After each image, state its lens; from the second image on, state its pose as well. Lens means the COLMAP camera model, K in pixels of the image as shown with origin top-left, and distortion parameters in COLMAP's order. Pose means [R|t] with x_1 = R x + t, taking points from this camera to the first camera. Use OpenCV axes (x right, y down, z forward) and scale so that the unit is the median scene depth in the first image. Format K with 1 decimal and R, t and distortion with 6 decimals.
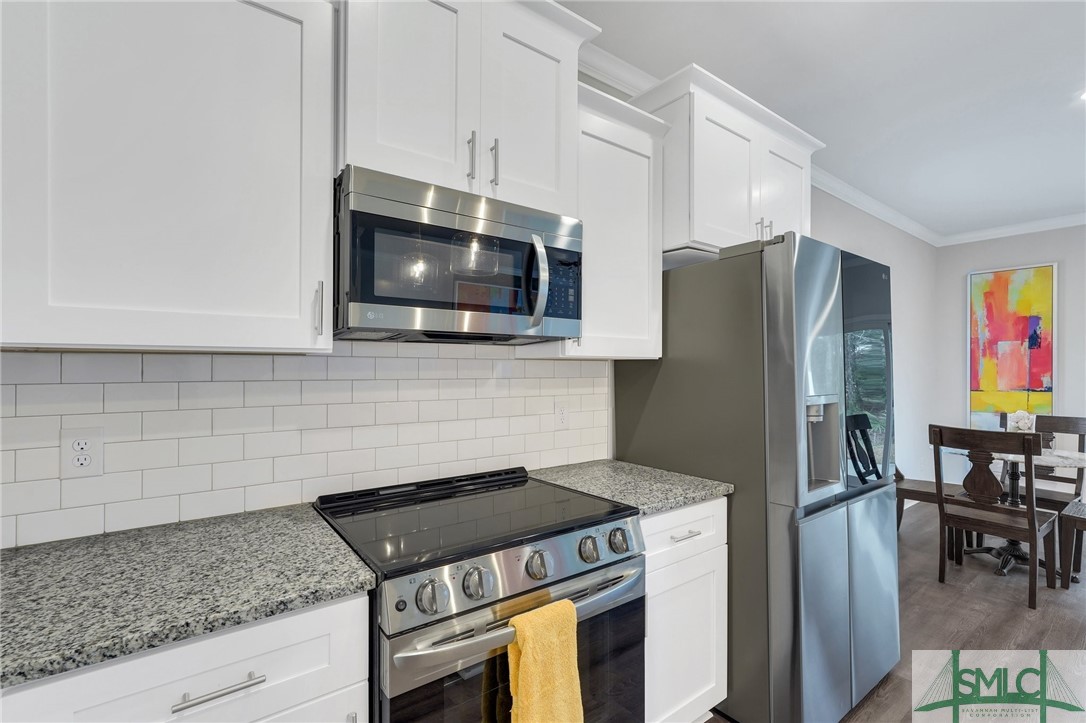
lens RADIAL K [[487.2, 0, 543.0], [0, 487.2, 361.5], [0, 0, 1]] dist [-0.003856, 0.000488]
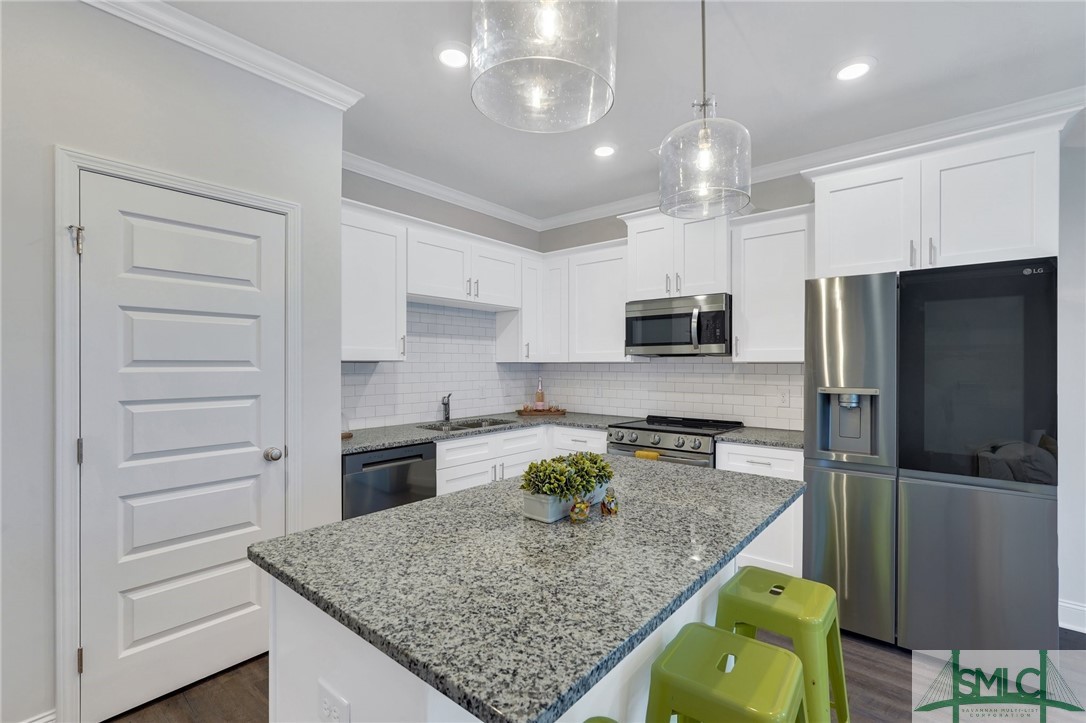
lens RADIAL K [[487.2, 0, 543.0], [0, 487.2, 361.5], [0, 0, 1]] dist [-0.003856, 0.000488]
pose [[0.232465, -0.012578, -0.972523, 1.060931], [0.007872, 0.999908, -0.011050, 0.001956], [0.972573, -0.005087, 0.232543, -0.102884]]
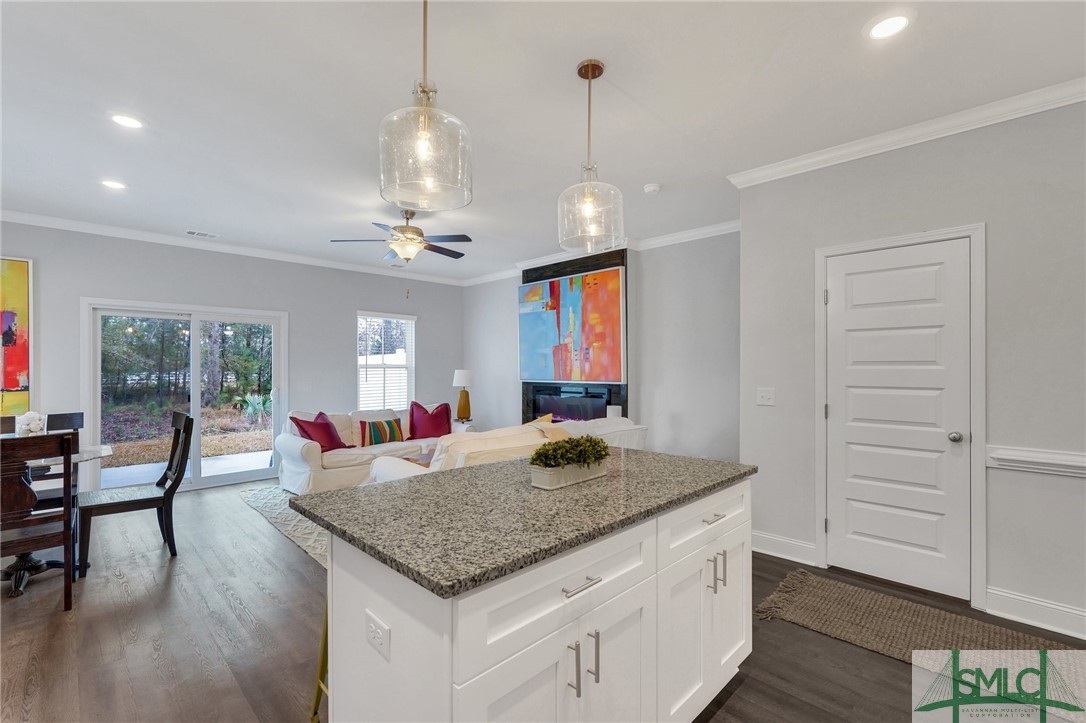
lens RADIAL K [[474.5, 0, 532.9], [0, 474.5, 366.3], [0, 0, 1]] dist [0.023233, 0.000274]
pose [[-0.129835, -0.003830, 0.991528, -0.091043], [-0.008935, 0.999956, 0.002693, 0.001875], [-0.991495, -0.008509, -0.129864, 0.186497]]
